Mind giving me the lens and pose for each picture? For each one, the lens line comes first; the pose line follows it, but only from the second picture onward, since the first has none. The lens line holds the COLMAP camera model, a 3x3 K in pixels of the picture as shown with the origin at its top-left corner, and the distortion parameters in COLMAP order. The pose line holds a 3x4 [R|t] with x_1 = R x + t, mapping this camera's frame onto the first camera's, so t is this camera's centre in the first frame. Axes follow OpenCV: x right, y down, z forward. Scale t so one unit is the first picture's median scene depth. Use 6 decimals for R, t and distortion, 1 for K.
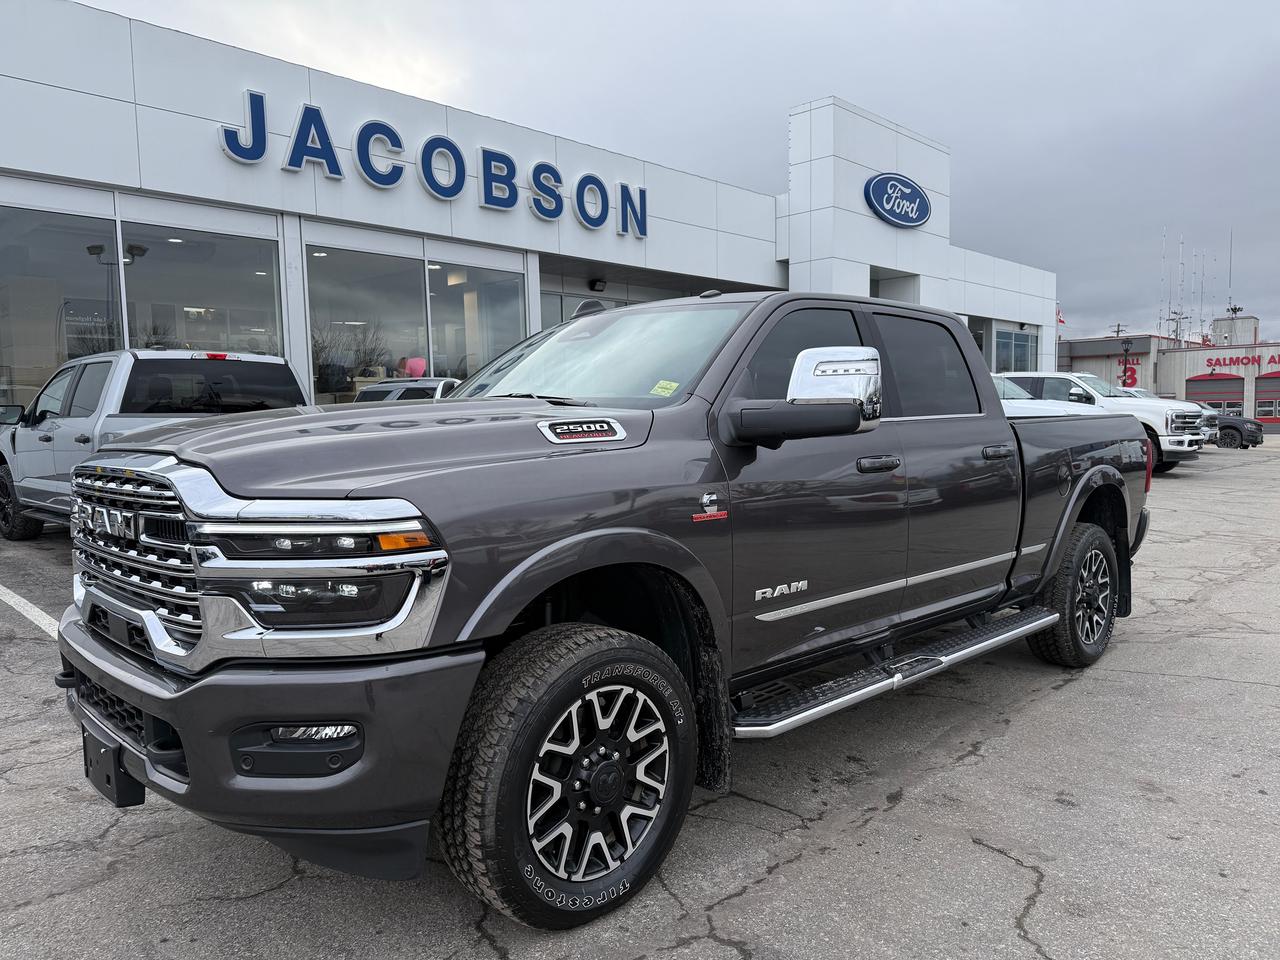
lens RADIAL K [[902.6, 0, 649.9], [0, 902.6, 477.3], [0, 0, 1]] dist [0.102026, -0.134762]
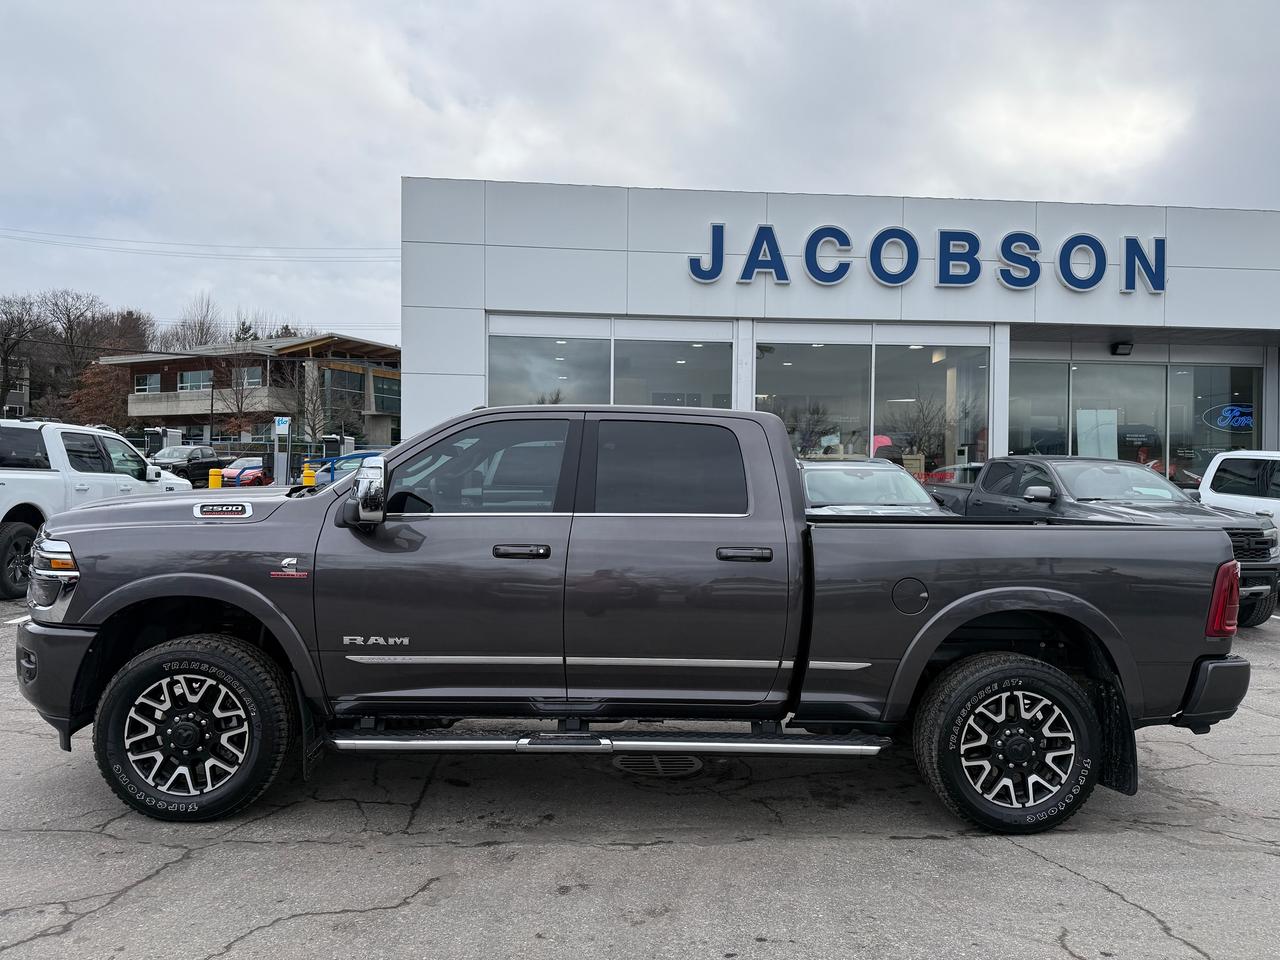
lens RADIAL K [[903.9, 0, 635.4], [0, 903.9, 483.9], [0, 0, 1]] dist [0.031320, -0.032993]
pose [[0.731014, 0.027680, -0.681800, 1.474791], [-0.074269, 0.996468, -0.039176, -0.086414], [0.678308, 0.079275, 0.730489, 0.327969]]
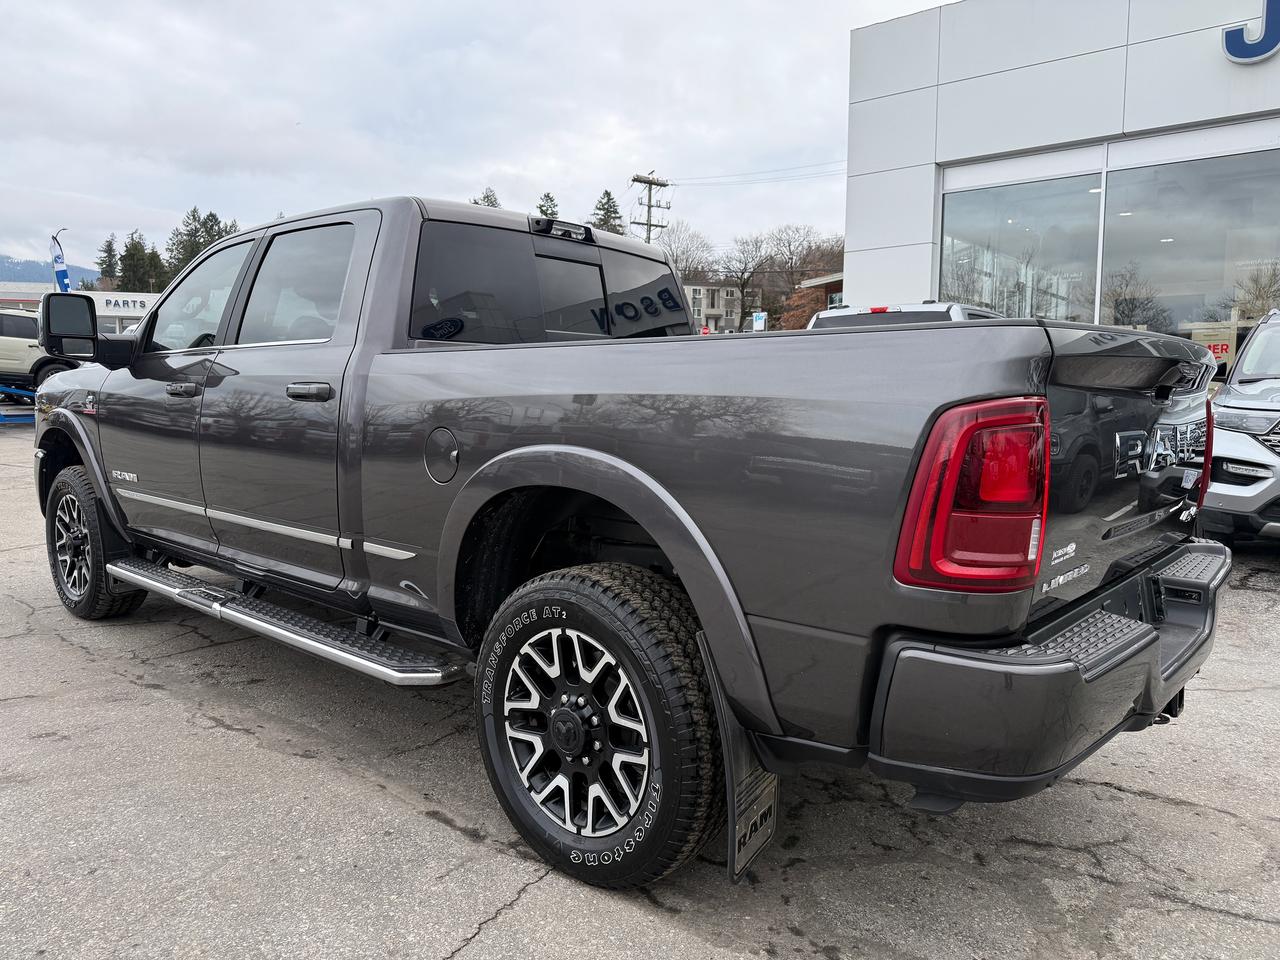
lens RADIAL K [[903.9, 0, 635.4], [0, 903.9, 483.9], [0, 0, 1]] dist [0.031320, -0.032993]
pose [[0.060220, 0.119592, -0.990995, 1.735551], [-0.075880, 0.990473, 0.114918, -0.083238], [0.995297, 0.068276, 0.068721, 1.890746]]
